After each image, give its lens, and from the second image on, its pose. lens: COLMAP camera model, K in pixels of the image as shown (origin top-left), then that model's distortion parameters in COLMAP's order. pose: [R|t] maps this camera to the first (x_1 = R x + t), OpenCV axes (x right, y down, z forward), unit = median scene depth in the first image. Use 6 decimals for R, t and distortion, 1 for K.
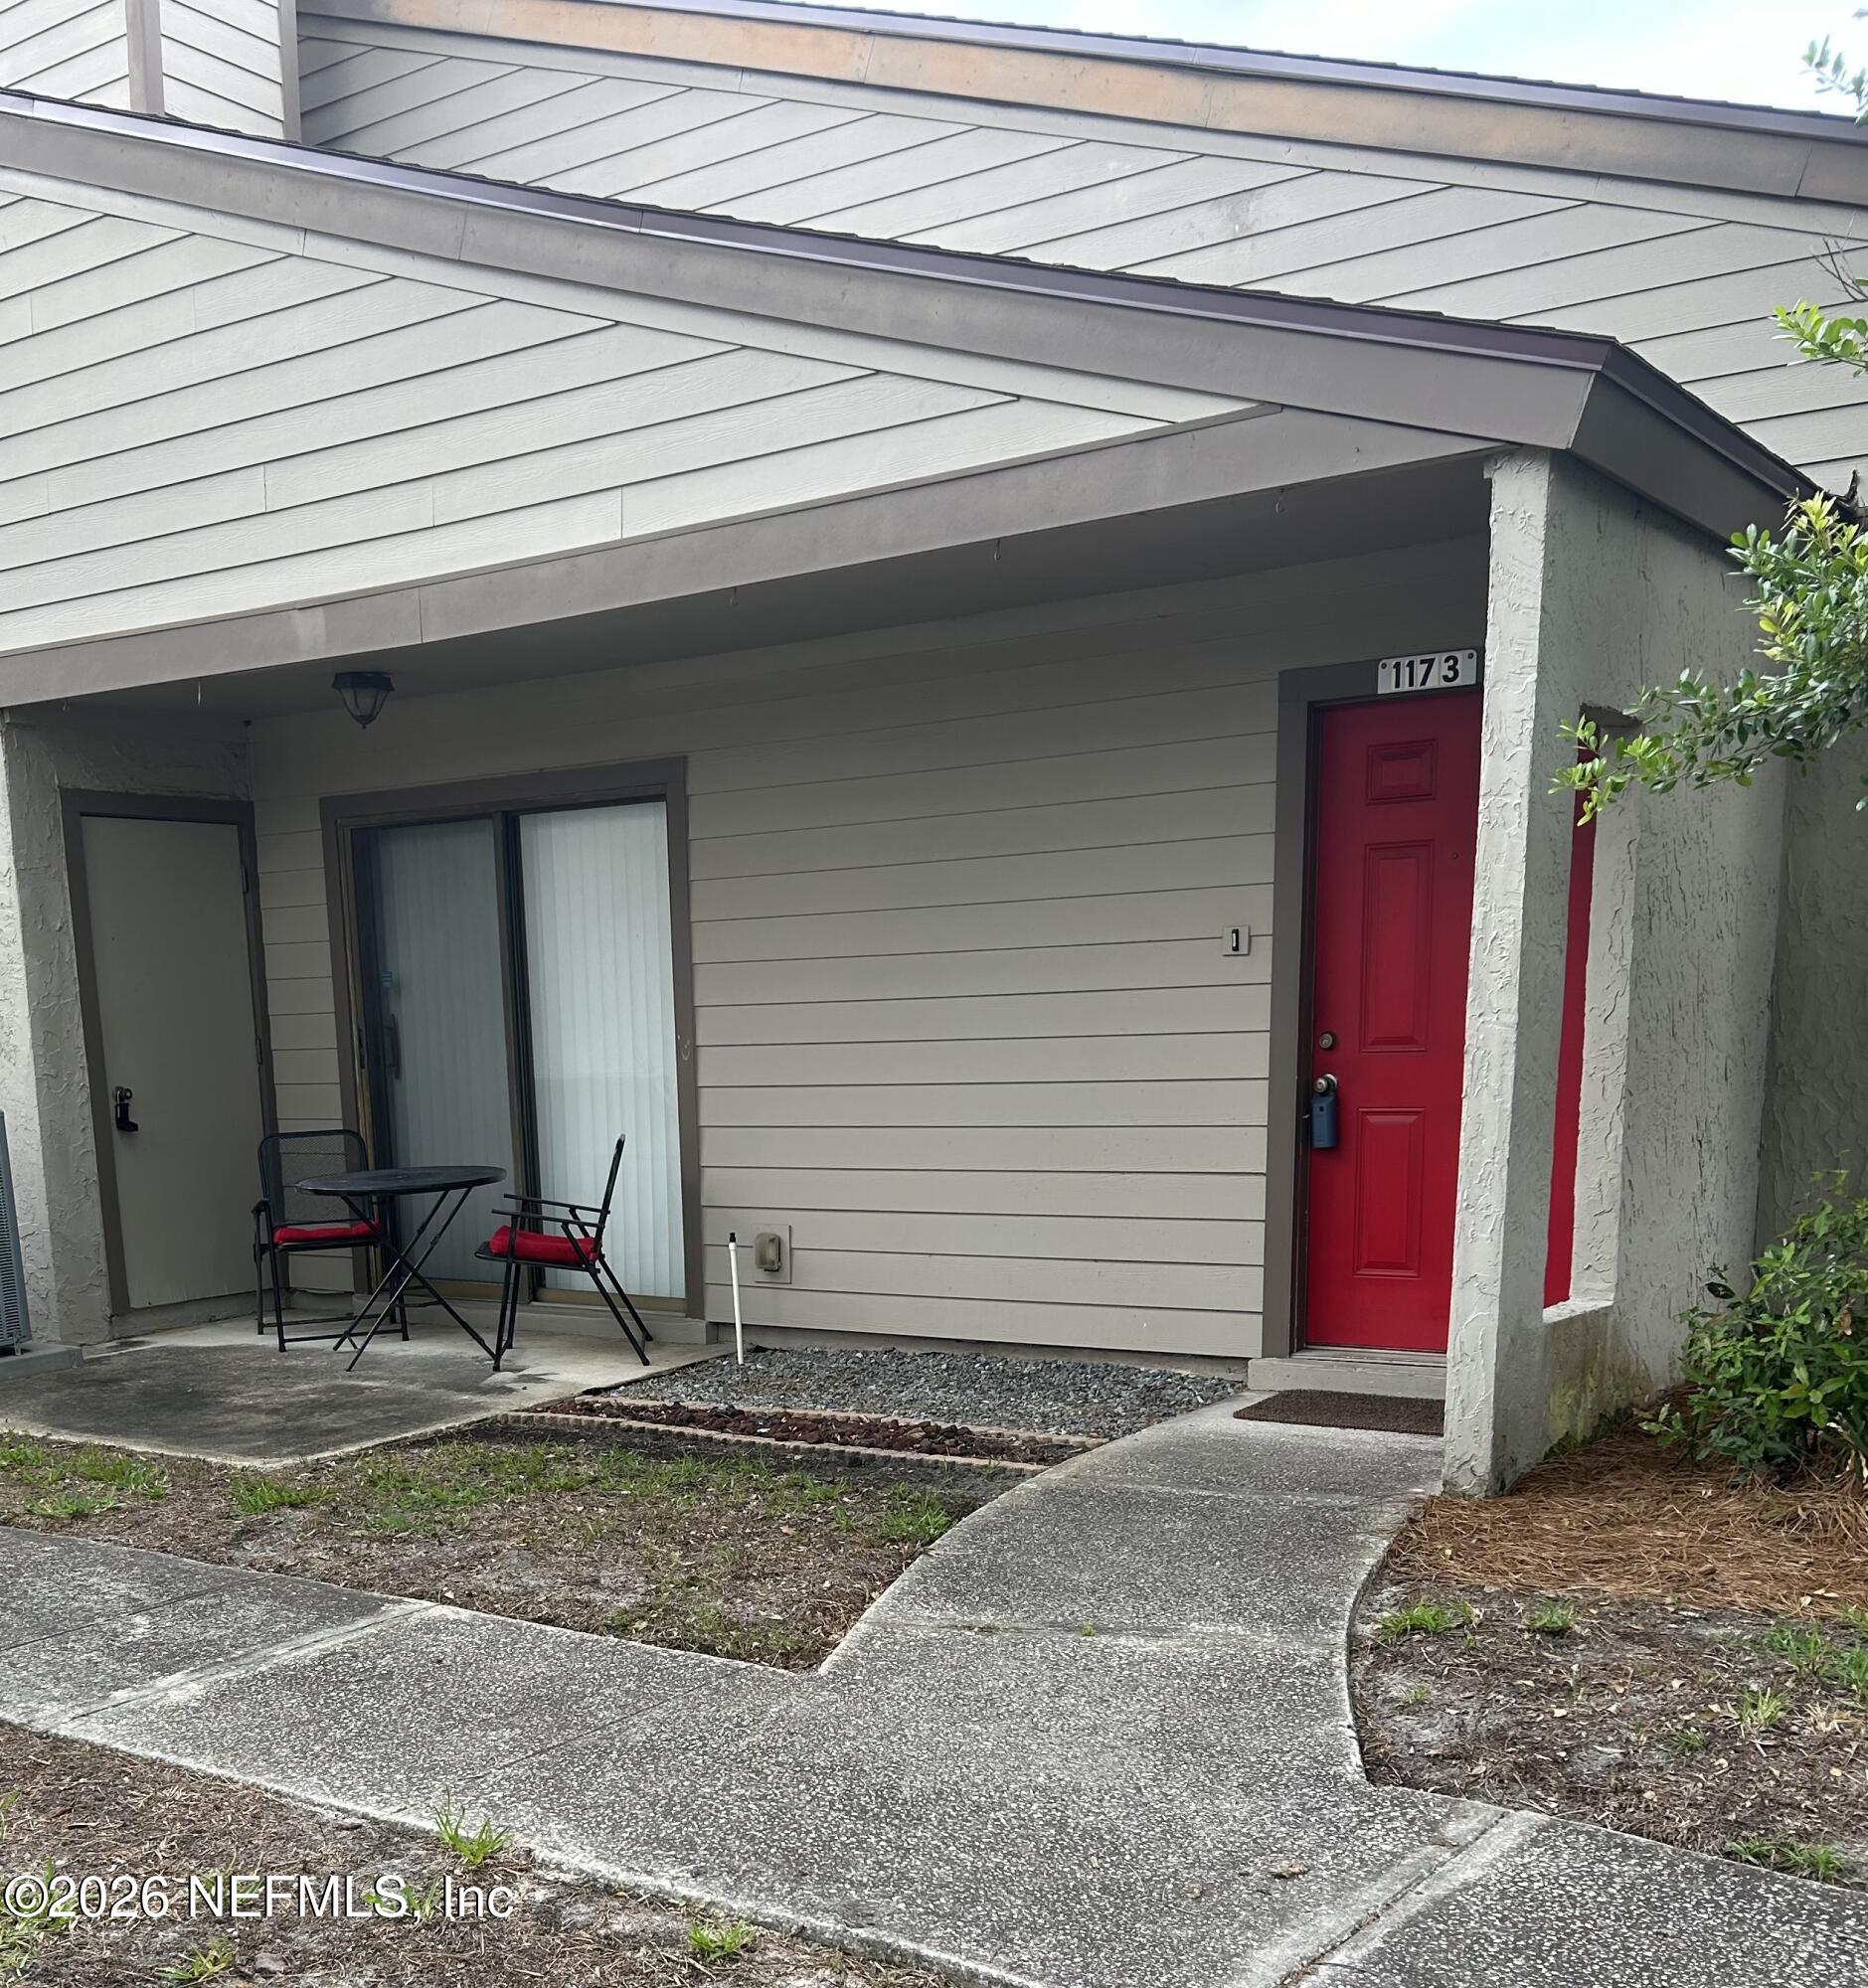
lens RADIAL K [[2304.4, 0, 934.0], [0, 2304.4, 994.0], [0, 0, 1]] dist [-0.016338, 0.003756]
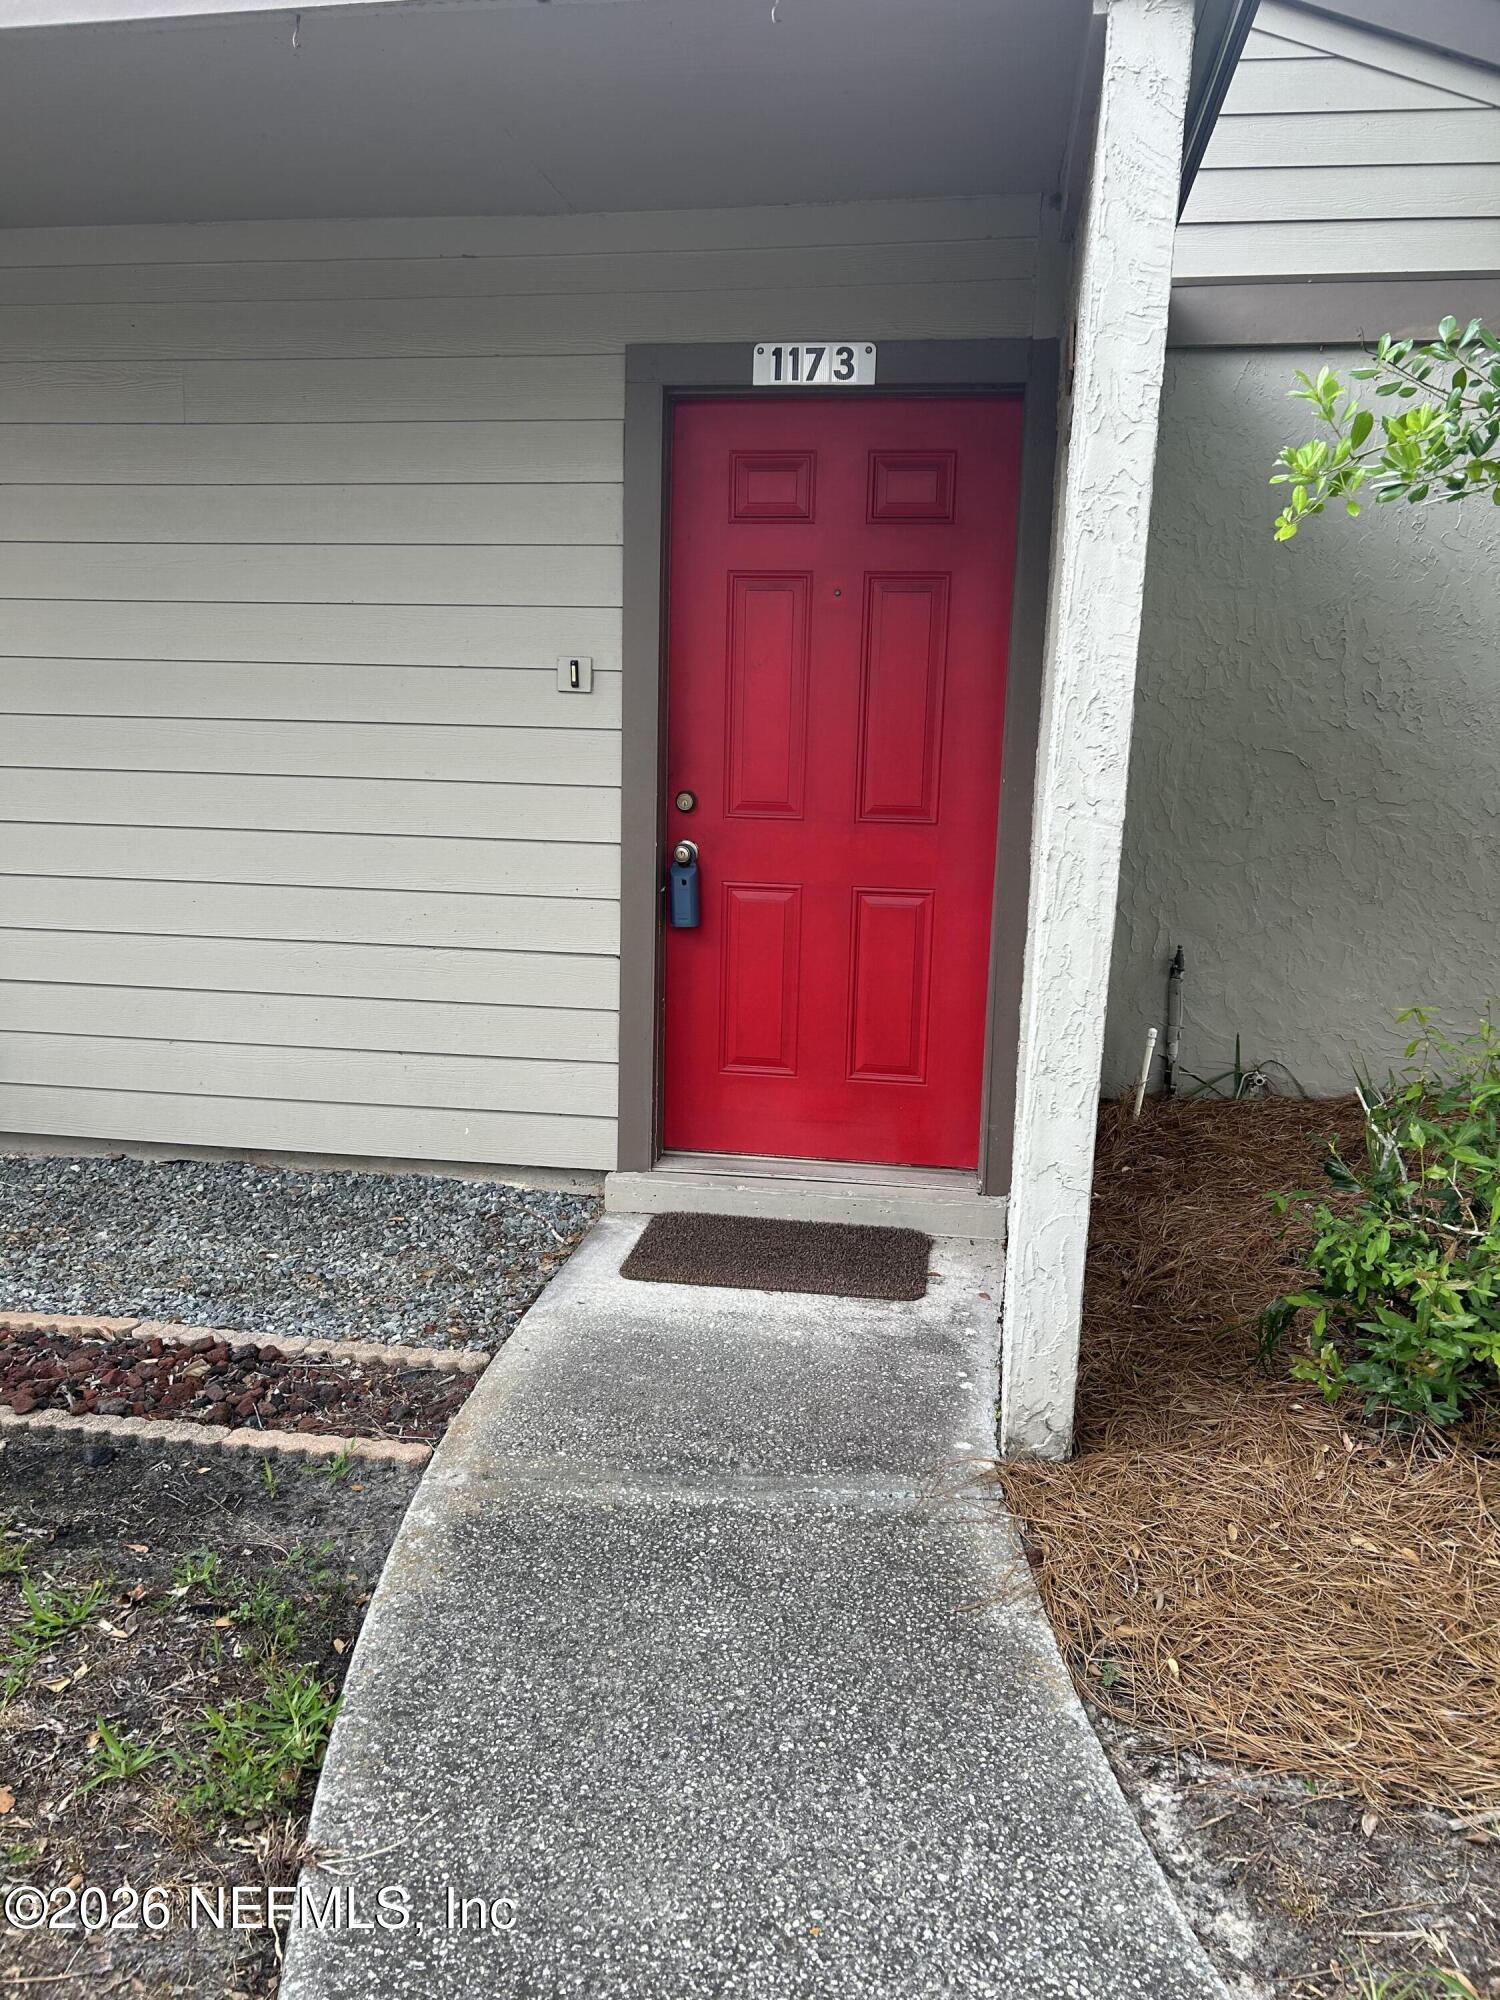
lens RADIAL K [[1479.6, 0, 808.7], [0, 1479.6, 1012.7], [0, 0, 1]] dist [0.099444, 0.001966]
pose [[0.901135, -0.018324, 0.433151, -0.030058], [-0.065091, 0.982063, 0.176961, -0.003428], [-0.428624, -0.187659, 0.883779, 0.435082]]
